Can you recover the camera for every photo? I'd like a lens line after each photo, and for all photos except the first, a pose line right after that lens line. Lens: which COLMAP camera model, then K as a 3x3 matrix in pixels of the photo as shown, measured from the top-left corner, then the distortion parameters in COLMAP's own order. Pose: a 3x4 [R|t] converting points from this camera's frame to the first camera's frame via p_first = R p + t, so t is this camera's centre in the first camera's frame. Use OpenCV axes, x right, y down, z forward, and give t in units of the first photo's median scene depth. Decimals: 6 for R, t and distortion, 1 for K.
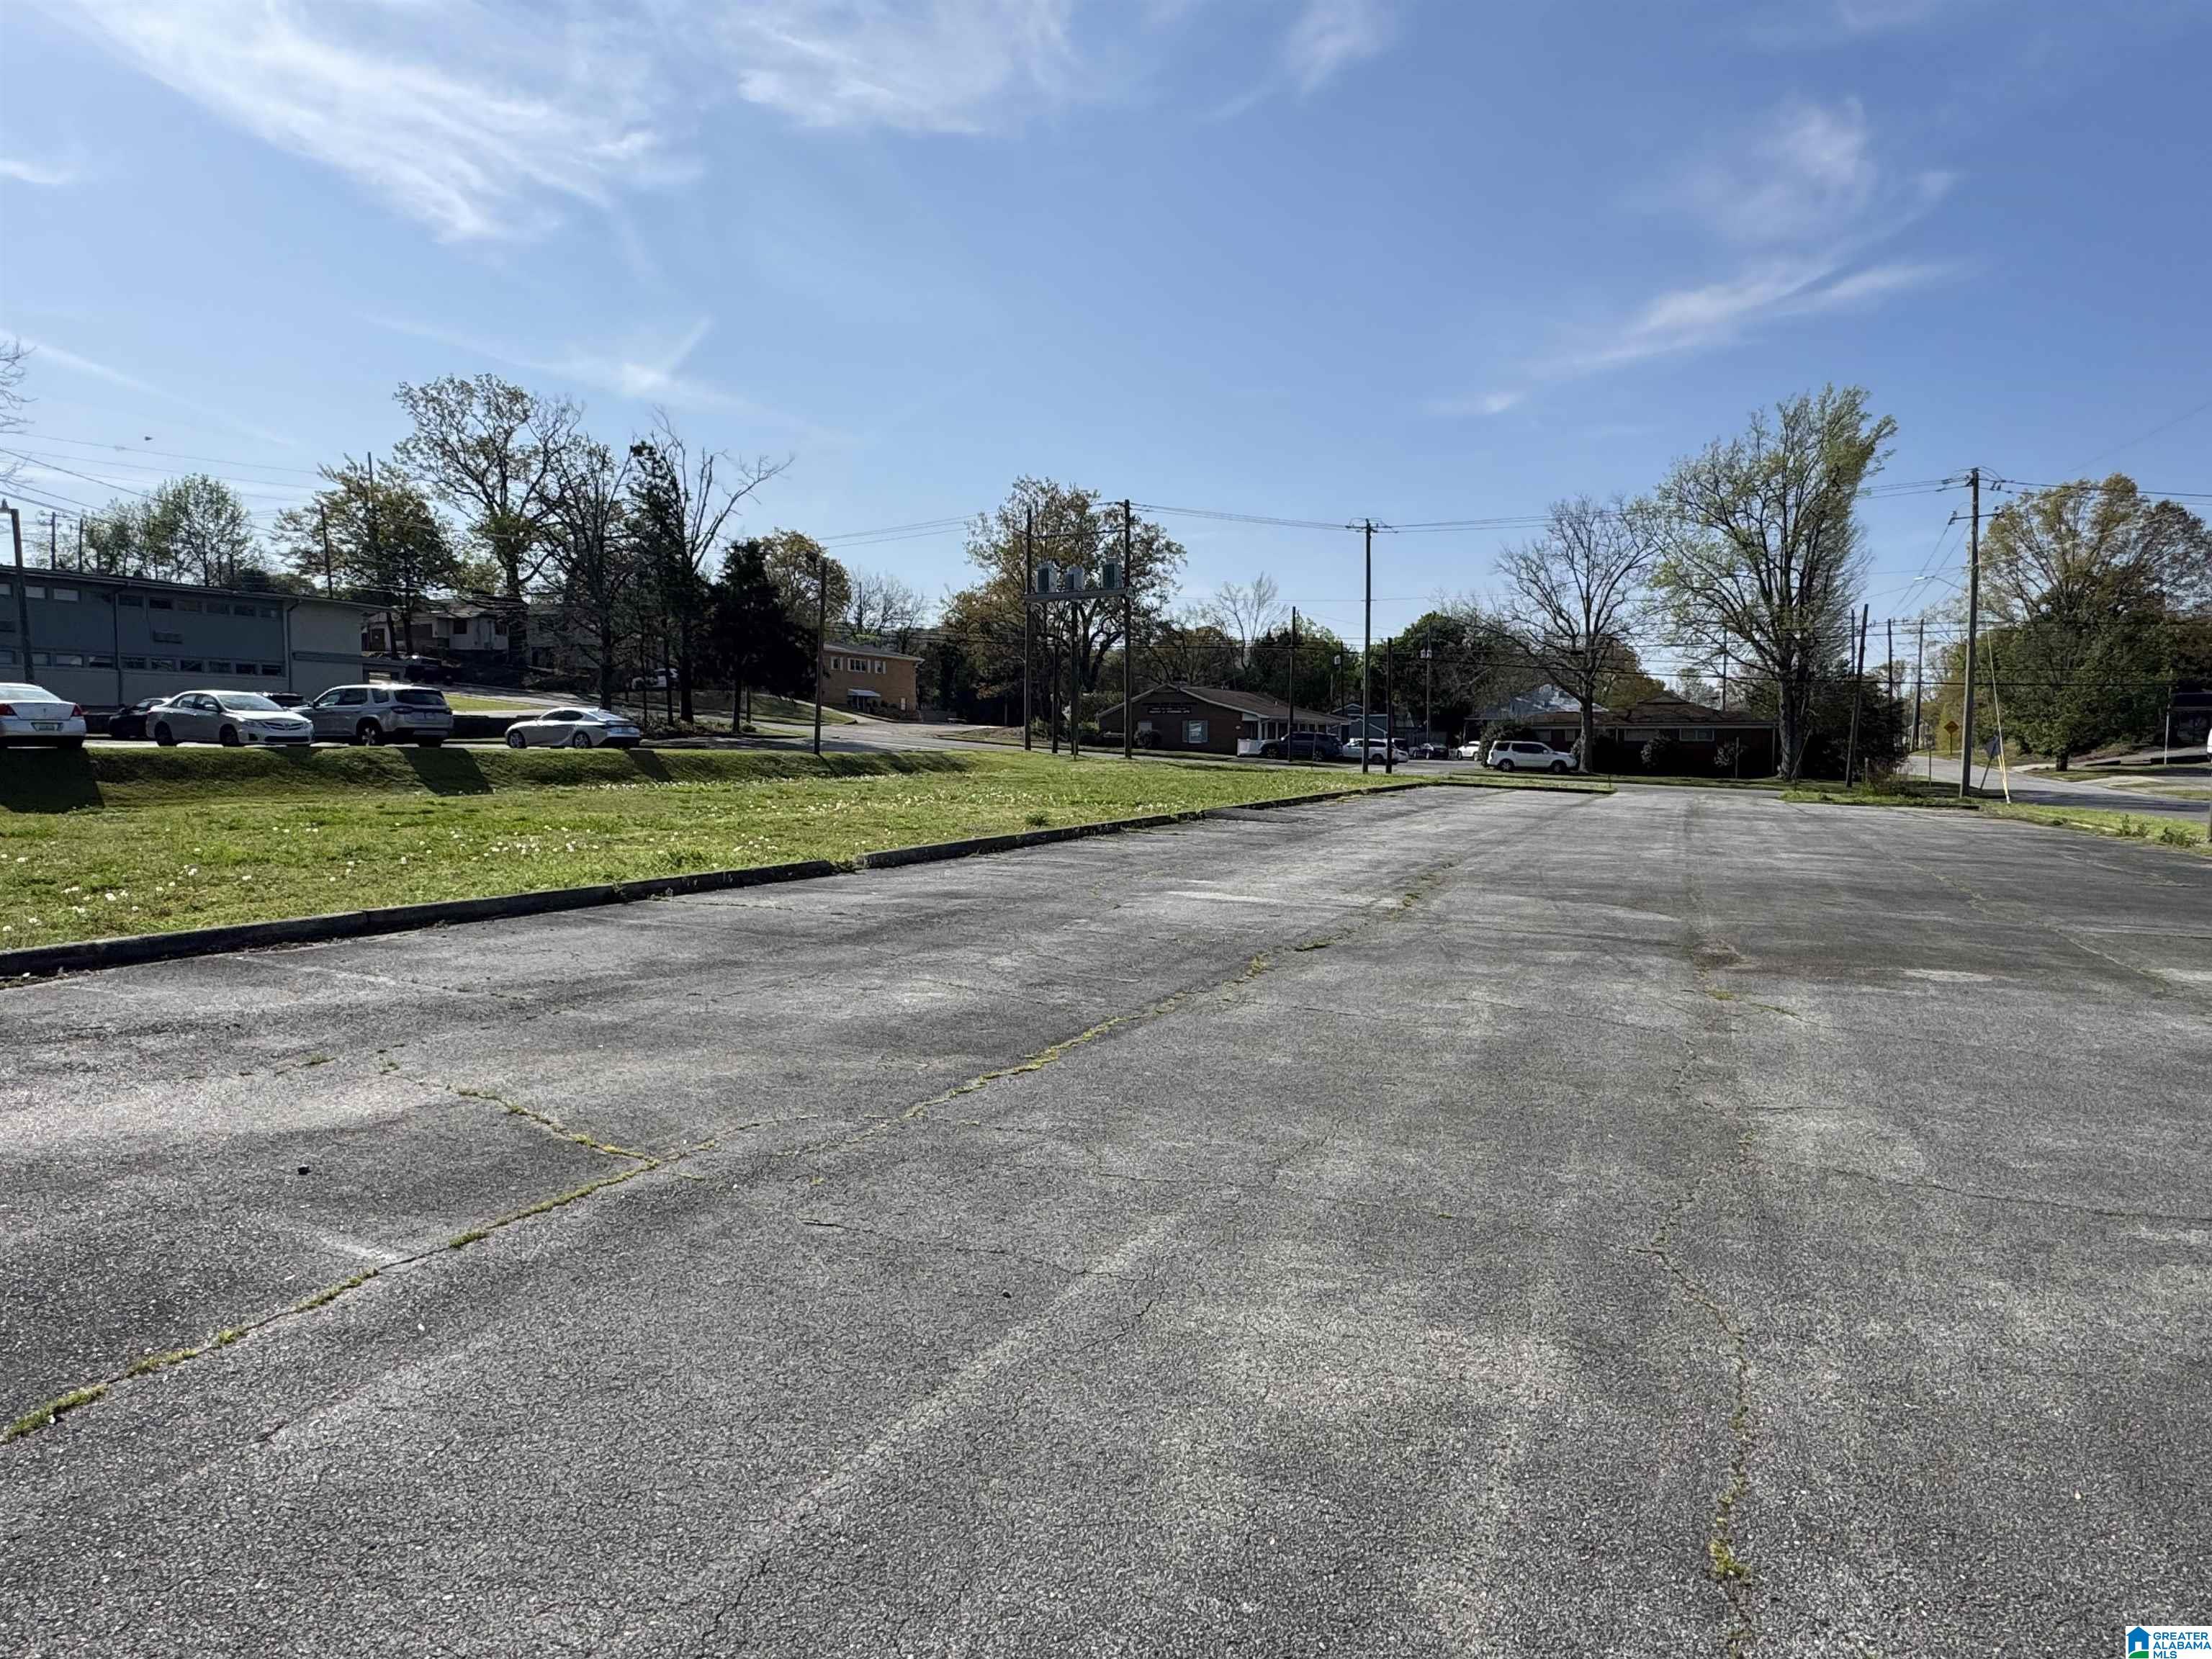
lens RADIAL K [[1307.6, 0, 1097.3], [0, 1307.6, 827.1], [0, 0, 1]] dist [-0.004433, 0.003718]
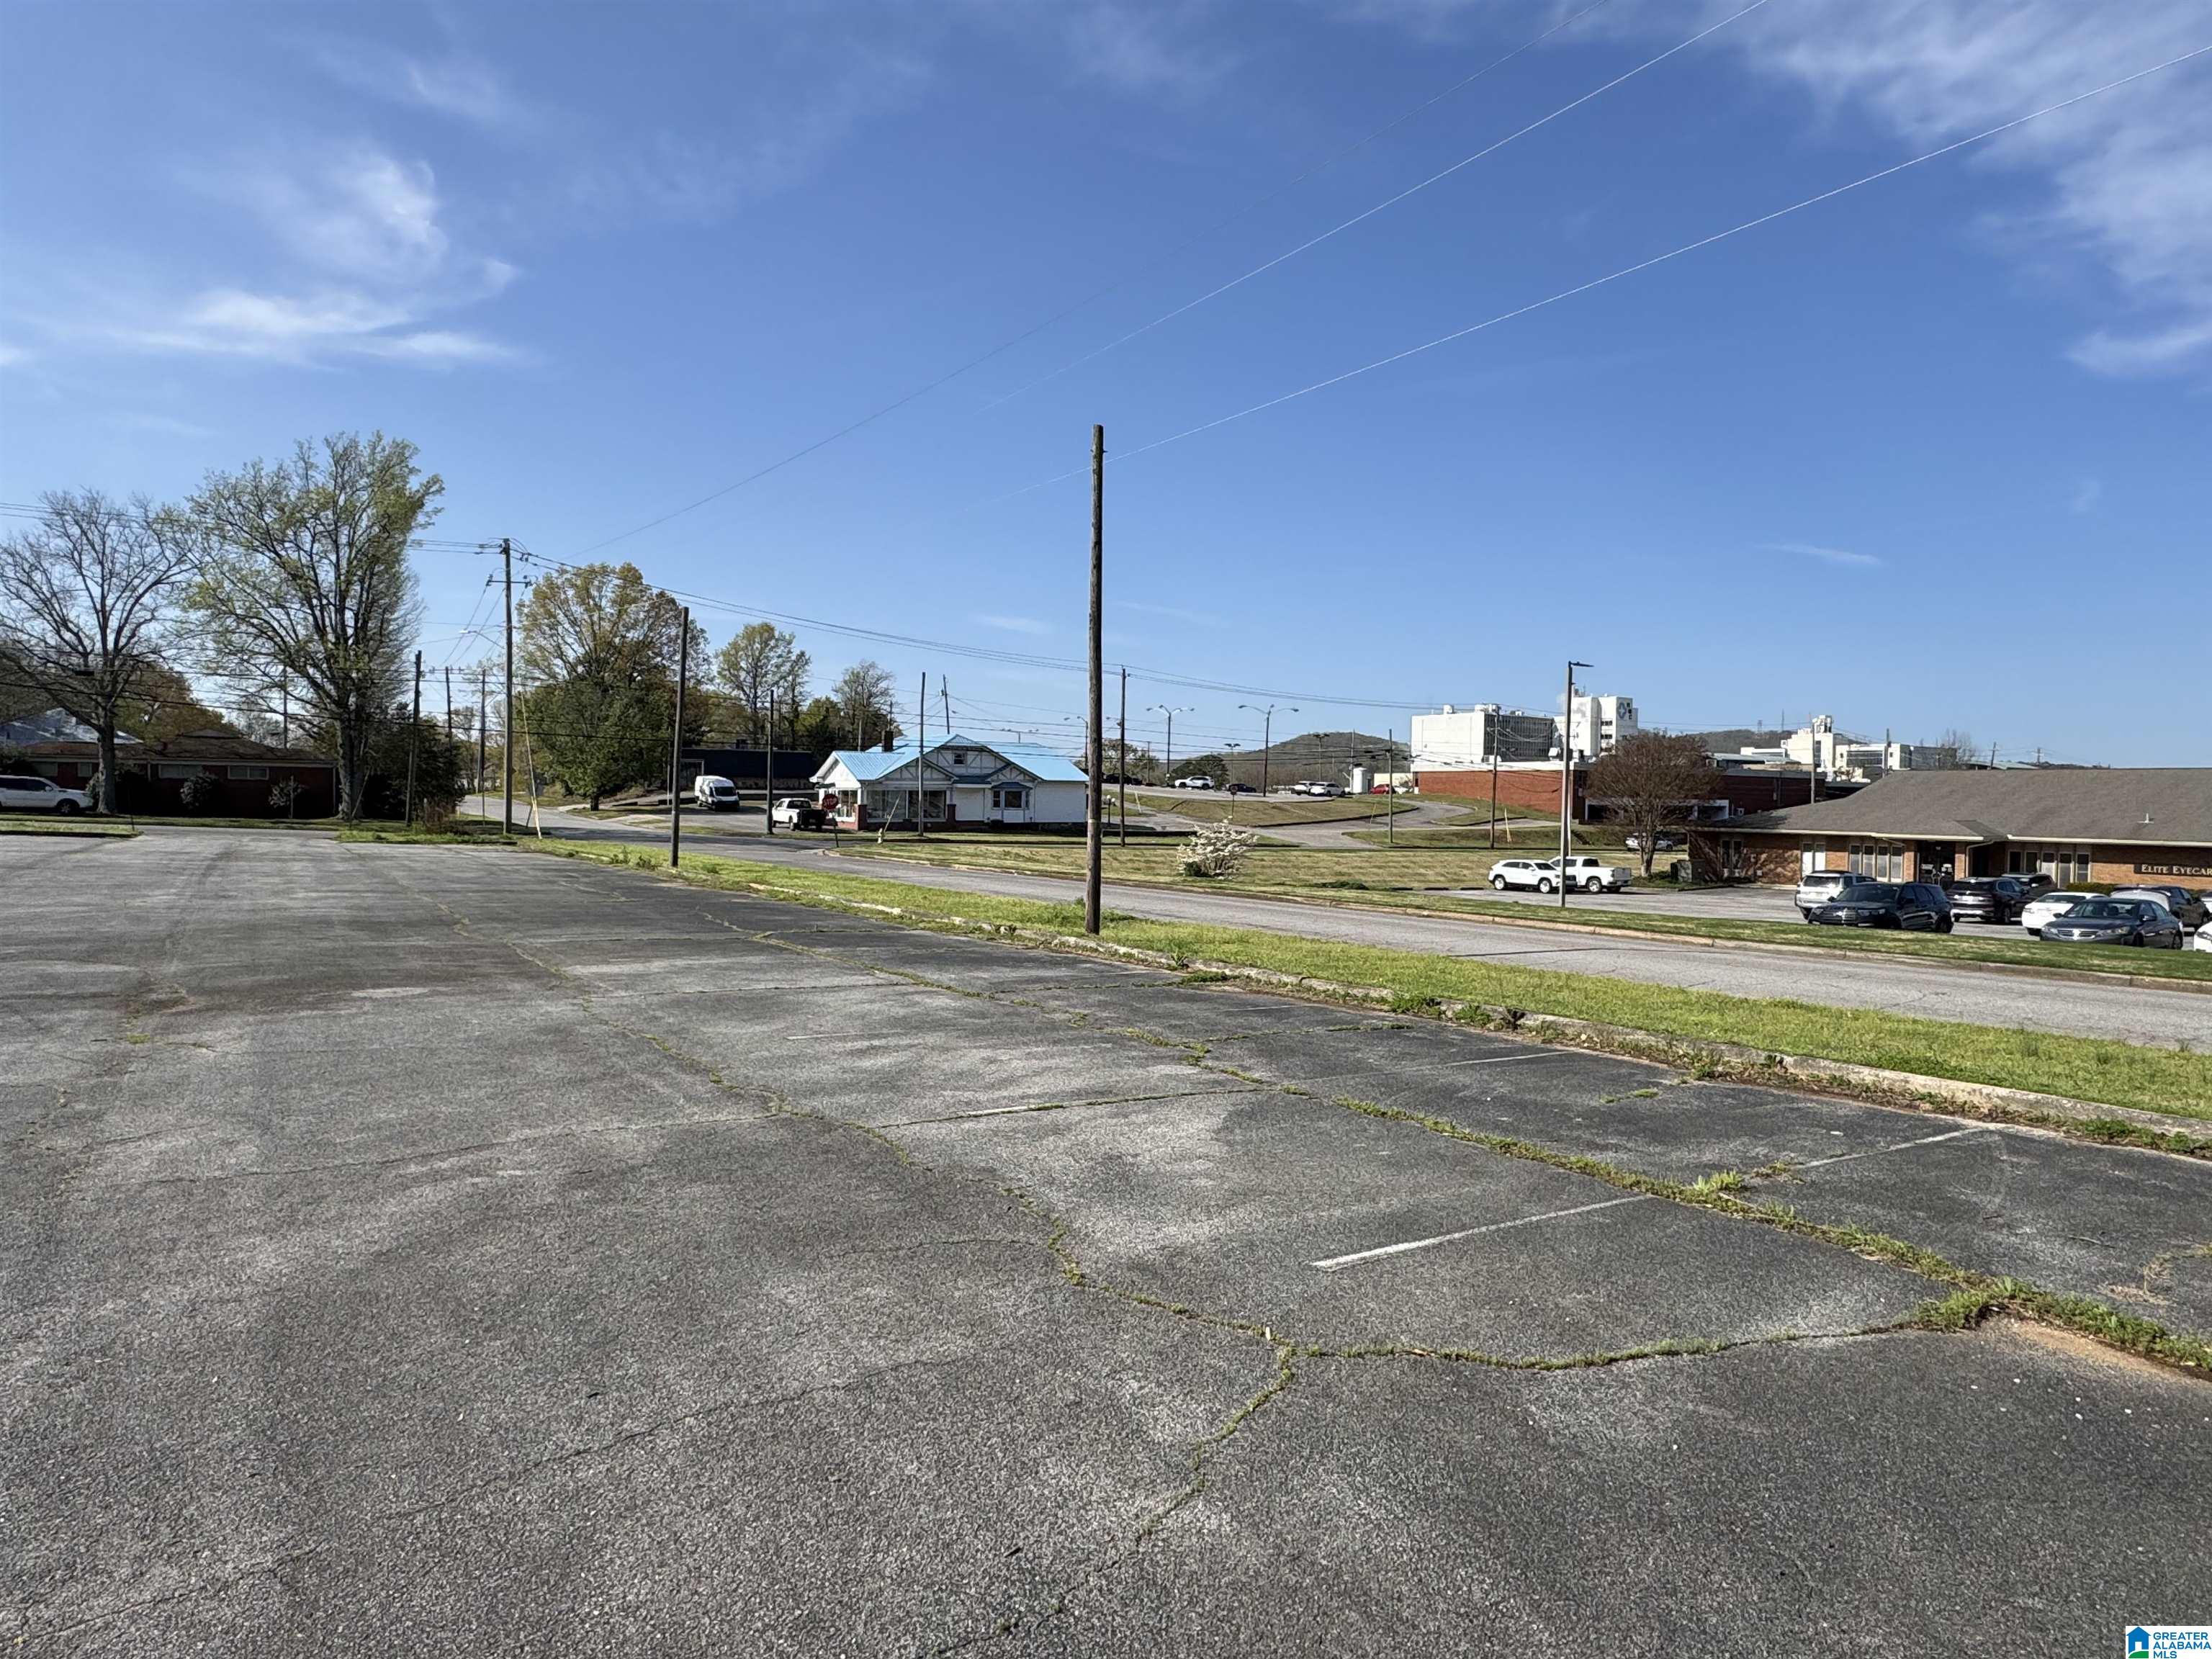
lens RADIAL K [[1307.6, 0, 1111.5], [0, 1307.6, 822.9], [0, 0, 1]] dist [-0.004433, 0.003718]
pose [[0.538092, -0.010249, 0.842824, 0.006217], [0.039042, 0.999156, -0.012776, 0.001083], [-0.841981, 0.039780, 0.538038, -0.015970]]
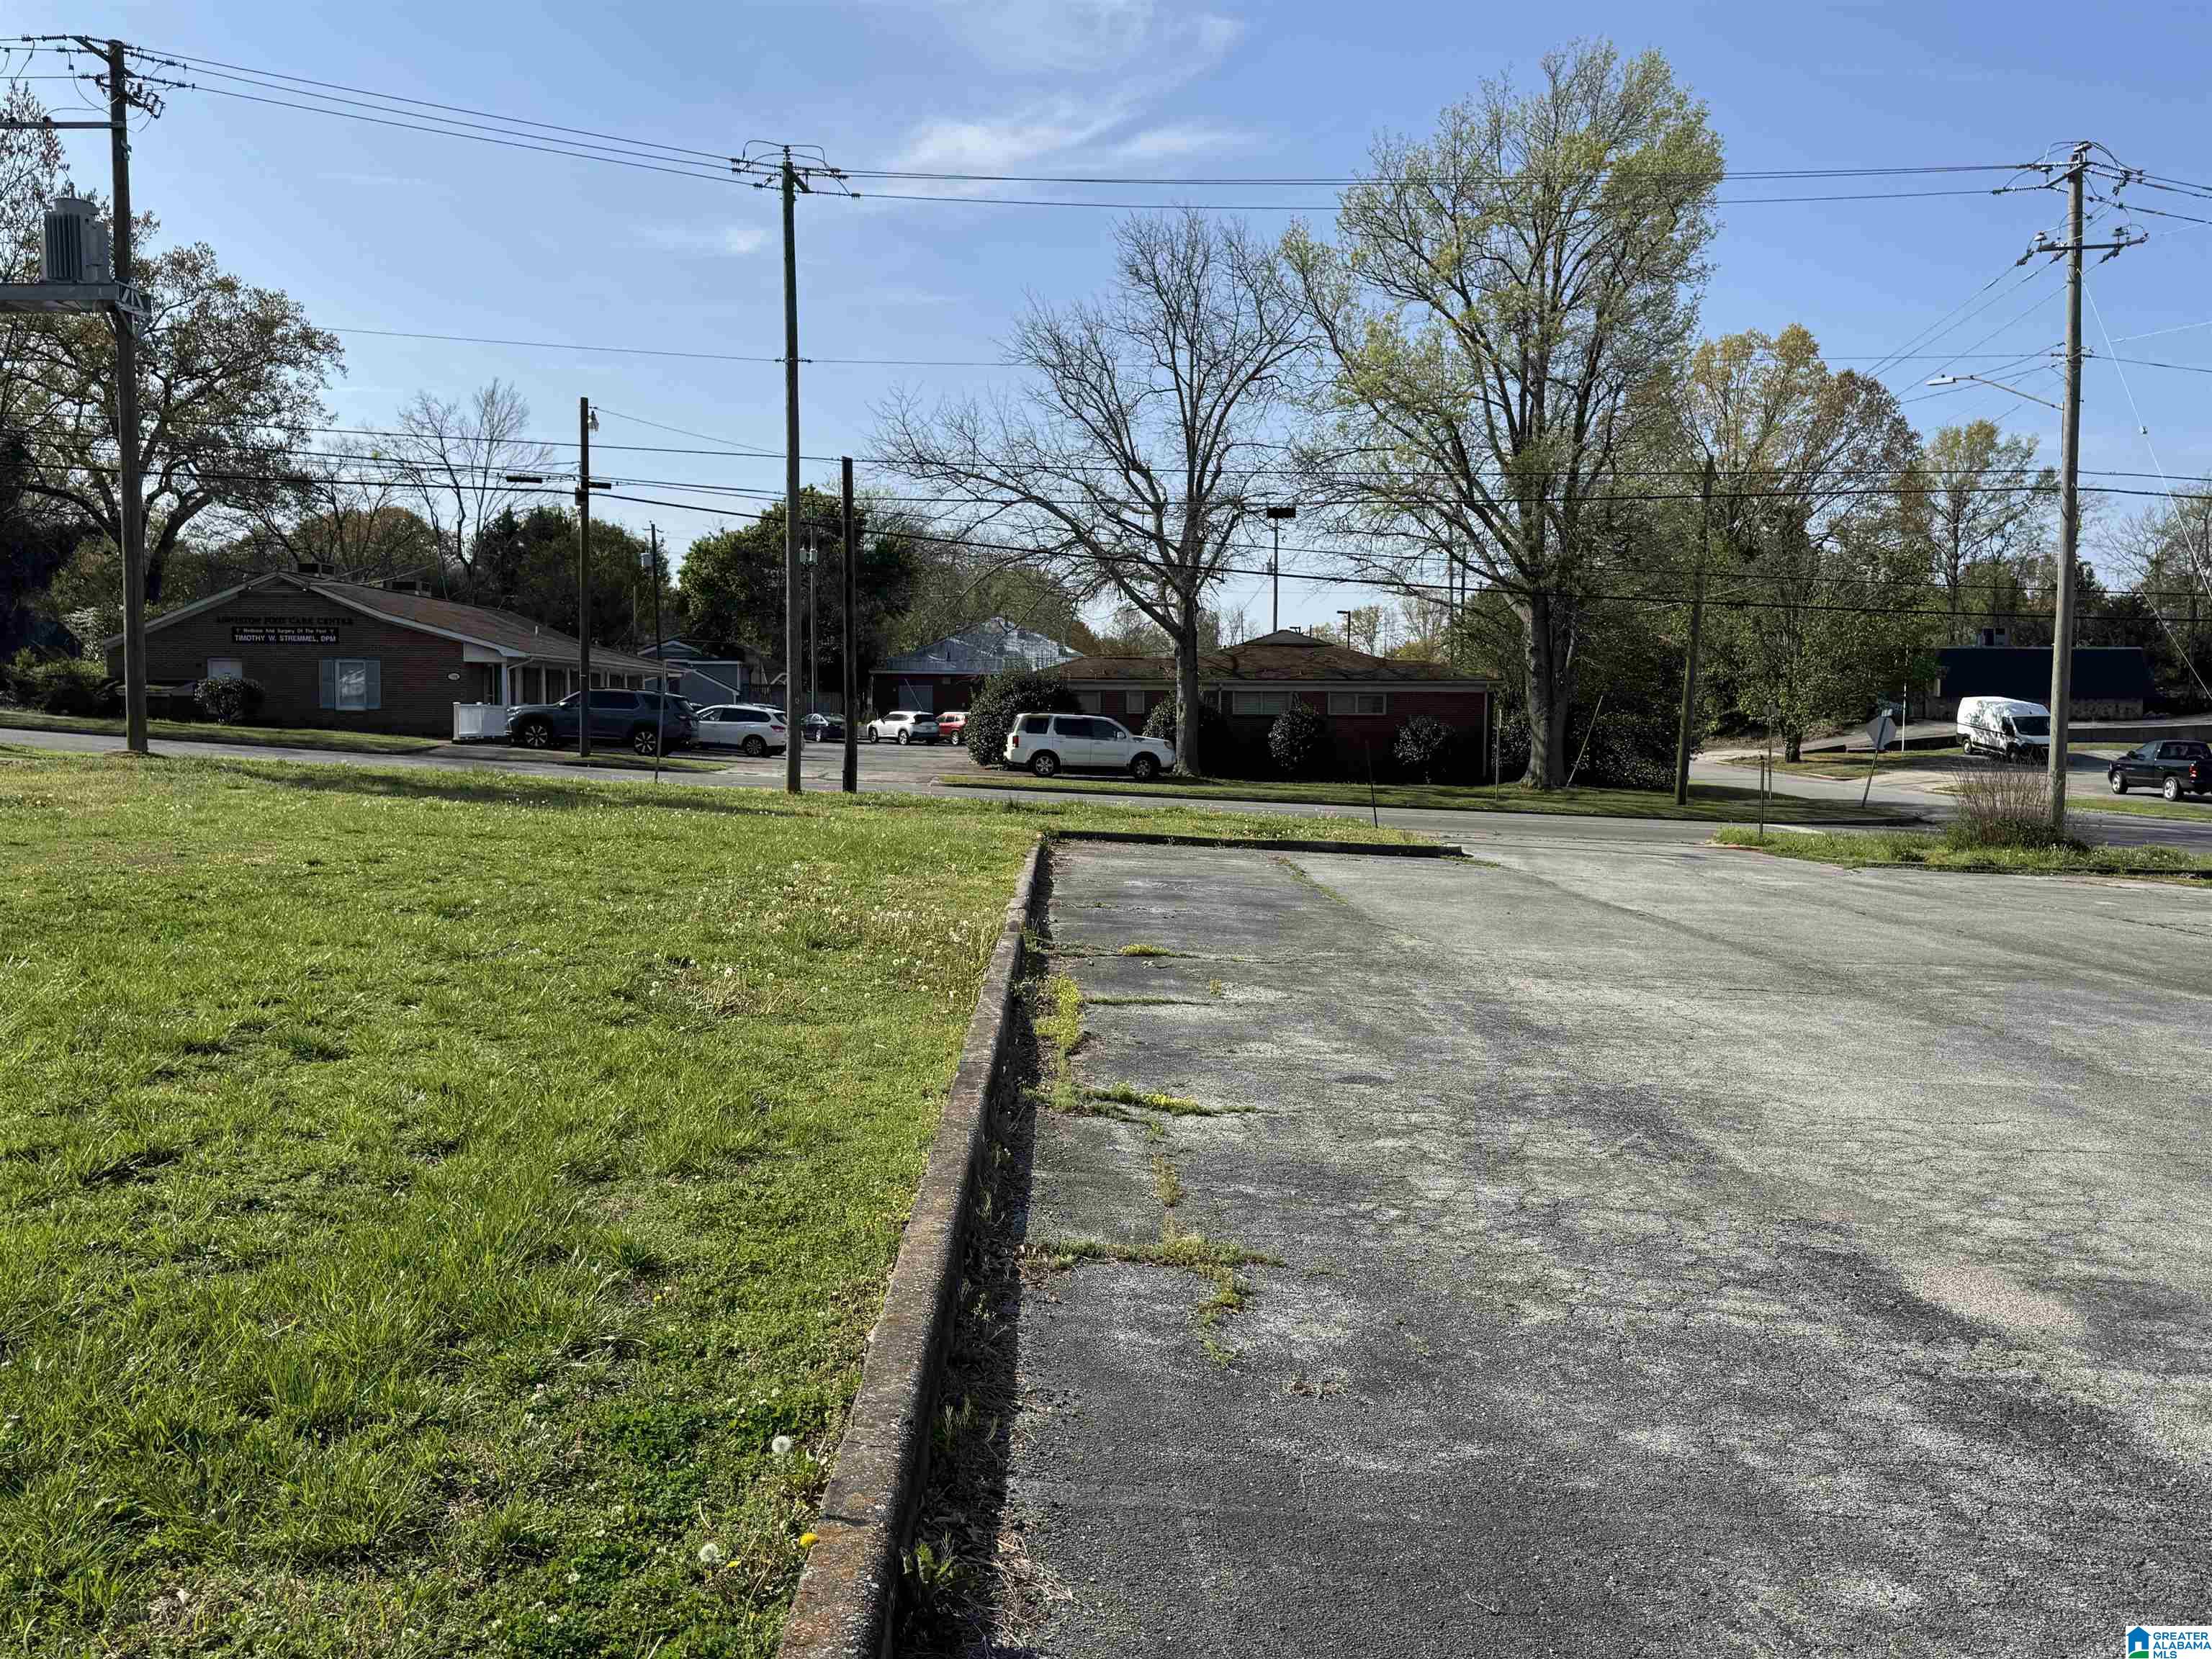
lens RADIAL K [[1837.9, 0, 1099.4], [0, 1837.9, 830.0], [0, 0, 1]] dist [0.128825, -0.215102]
pose [[0.905235, -0.020559, 0.424413, 0.040678], [0.019998, 0.999783, 0.005776, -0.026052], [-0.424440, 0.003259, 0.905450, 0.371889]]
